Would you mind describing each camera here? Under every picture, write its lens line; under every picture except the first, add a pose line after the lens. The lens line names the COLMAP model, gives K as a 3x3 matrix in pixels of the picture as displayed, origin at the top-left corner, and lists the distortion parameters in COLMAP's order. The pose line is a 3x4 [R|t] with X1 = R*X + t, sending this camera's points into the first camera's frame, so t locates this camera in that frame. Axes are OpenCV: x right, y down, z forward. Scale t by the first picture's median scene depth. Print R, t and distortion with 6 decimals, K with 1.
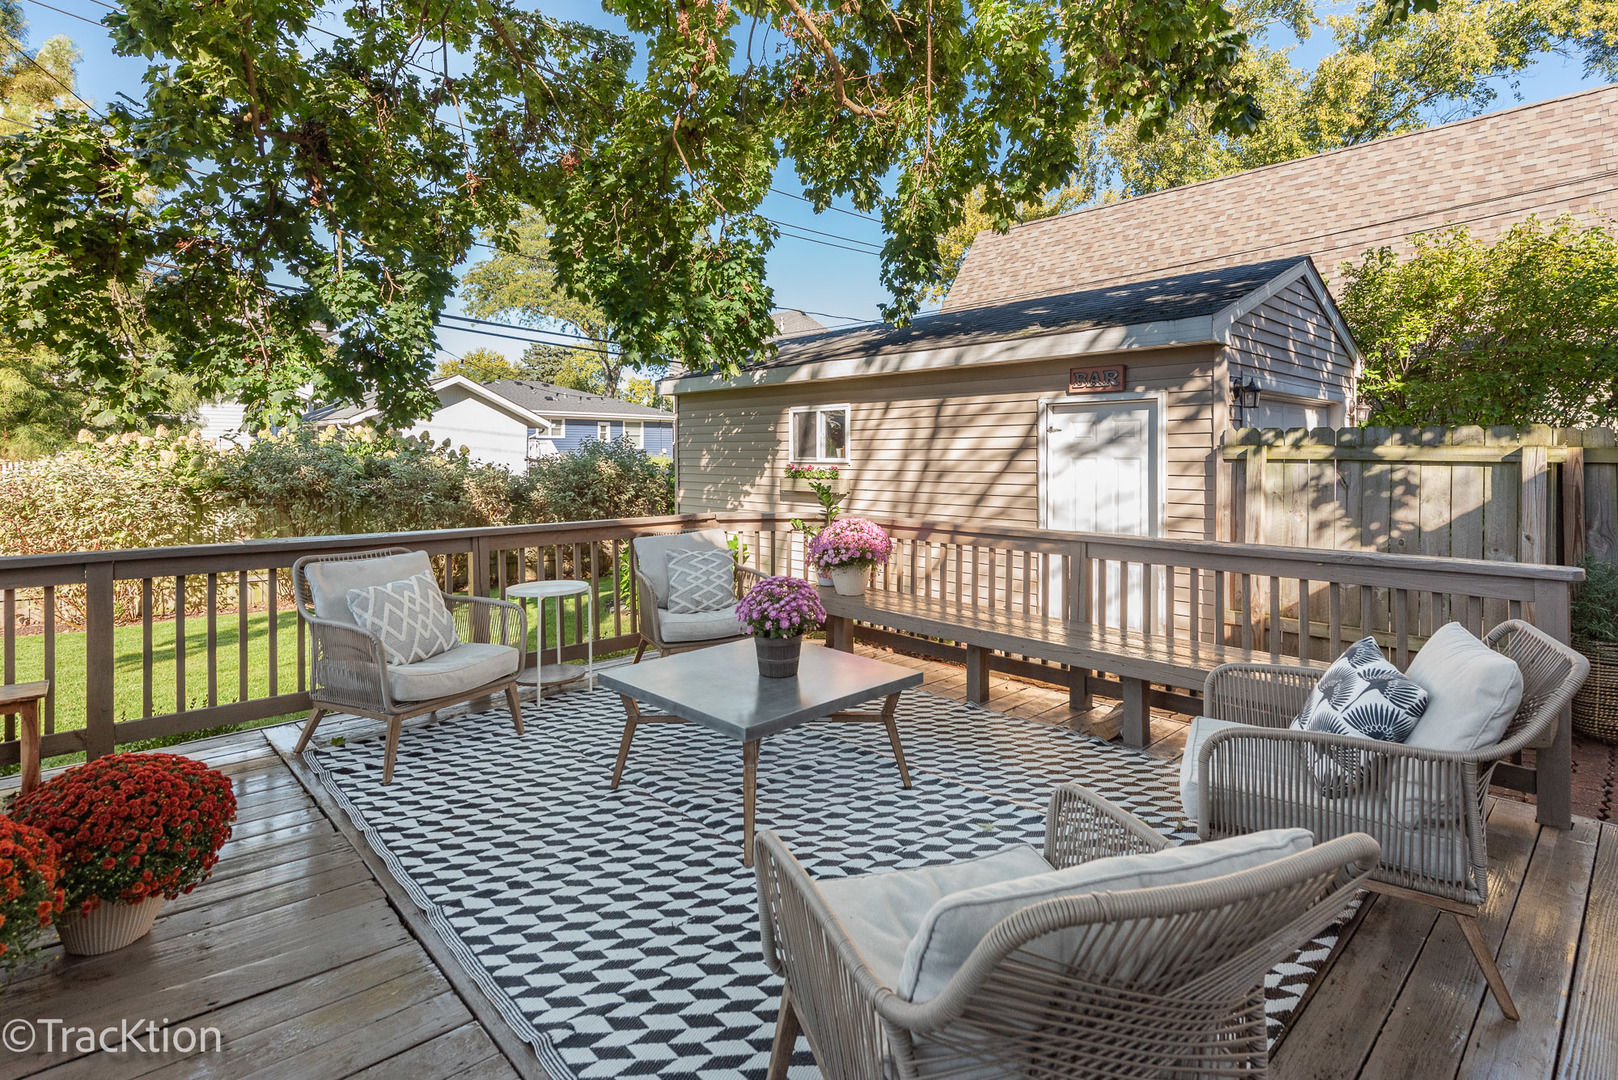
lens RADIAL K [[806.6, 0, 810.8], [0, 806.6, 456.7], [0, 0, 1]] dist [-0.000885, -0.000300]
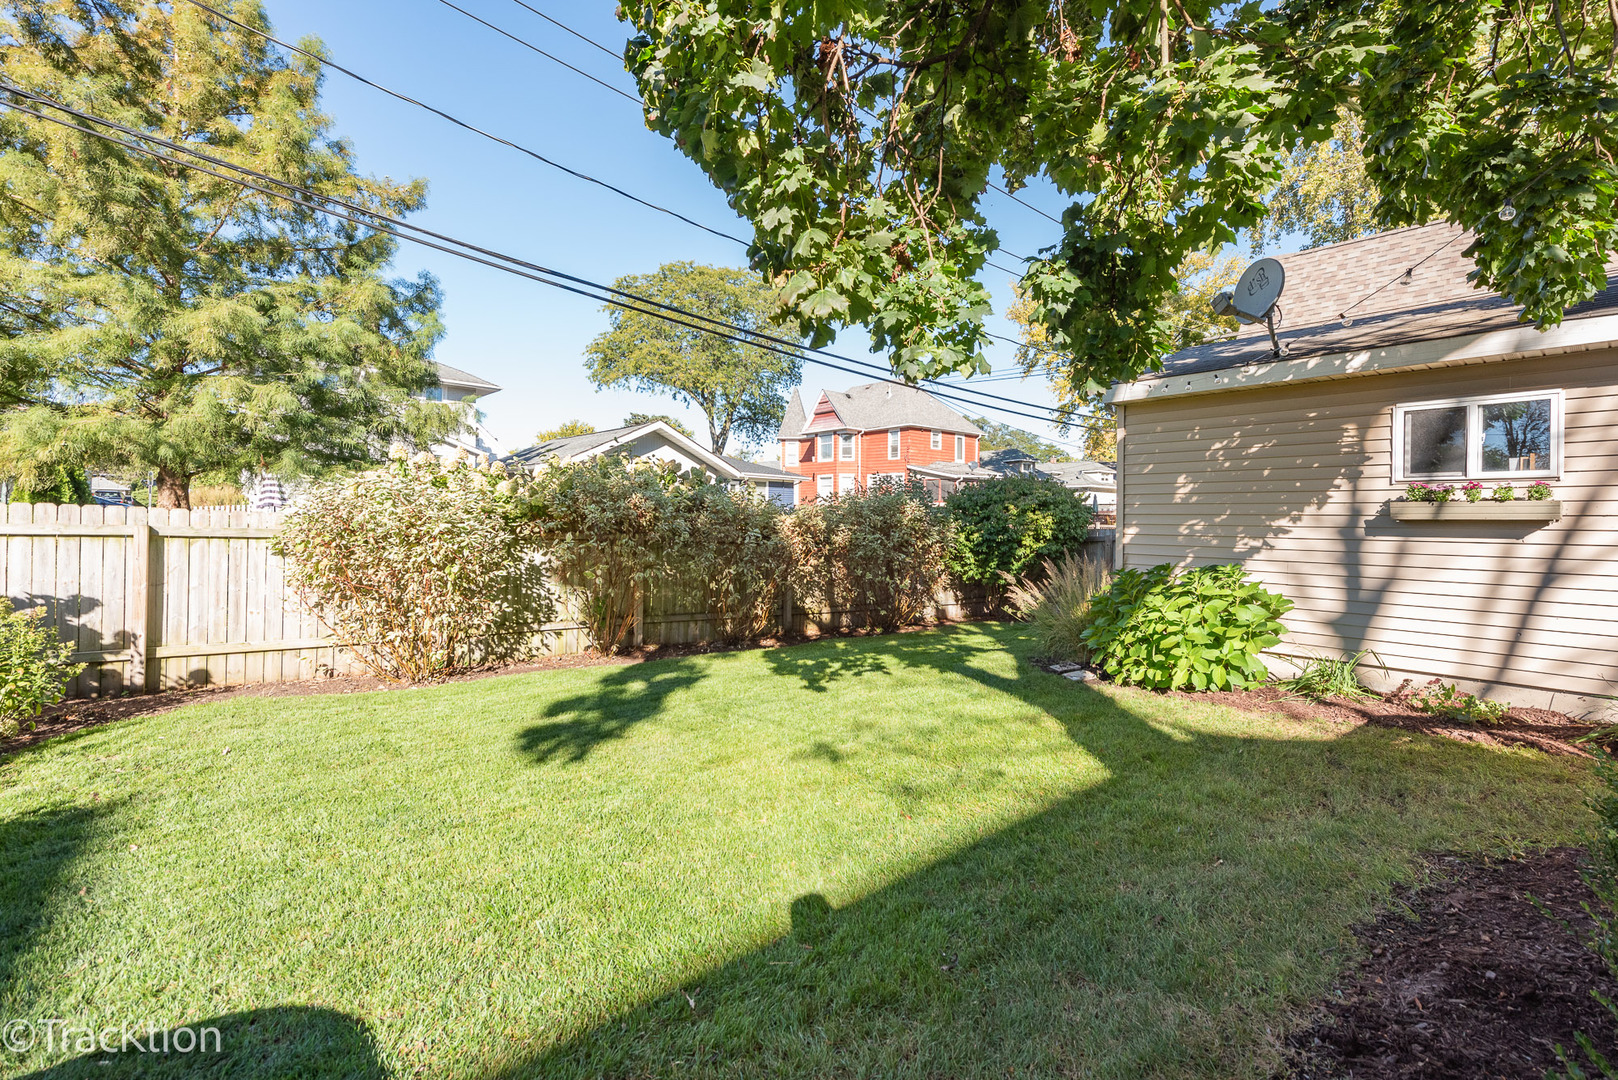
lens RADIAL K [[727.1, 0, 806.3], [0, 727.1, 516.1], [0, 0, 1]] dist [0.001930, 0.000368]
pose [[0.998081, 0.012431, -0.060655, -0.596953], [-0.013012, 0.999873, -0.009194, 0.059409], [0.060533, 0.009966, 0.998116, 0.382100]]
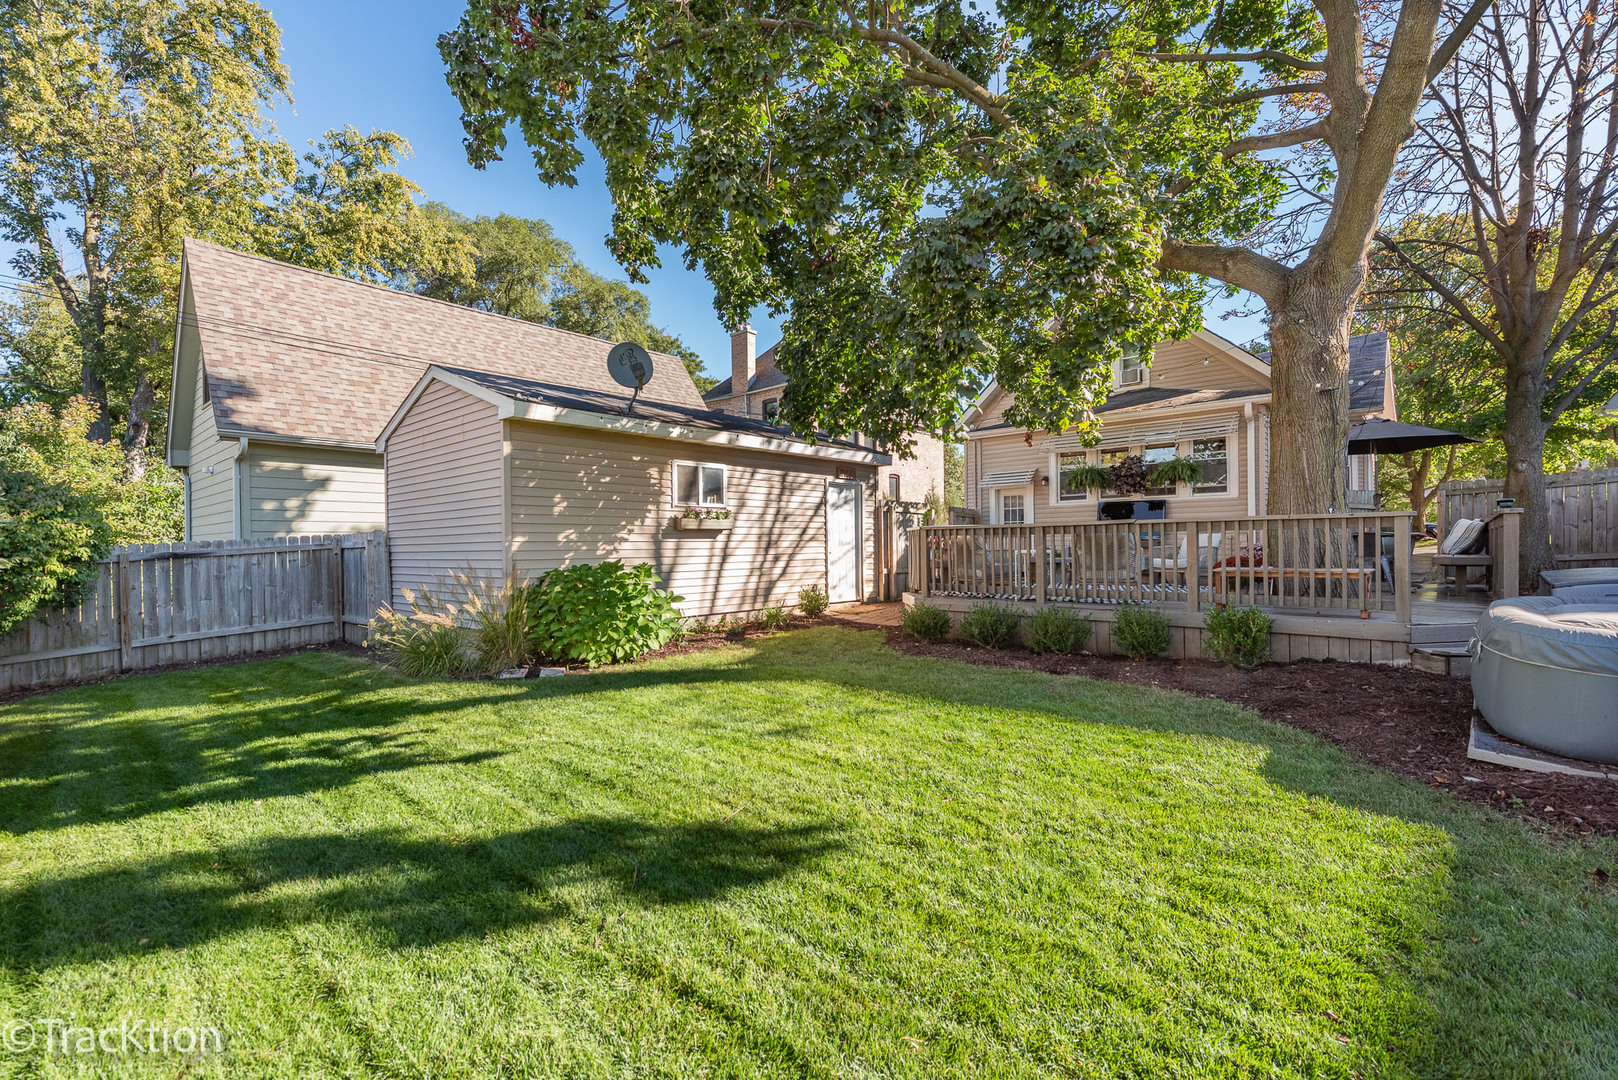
lens RADIAL K [[730.9, 0, 809.0], [0, 730.9, 540.0], [0, 0, 1]] dist [0.000430, 0.000079]
pose [[-0.081497, 0.010504, 0.996618, -1.316731], [0.014478, 0.999851, -0.009354, 0.082913], [-0.996568, 0.013667, -0.081637, 1.047453]]
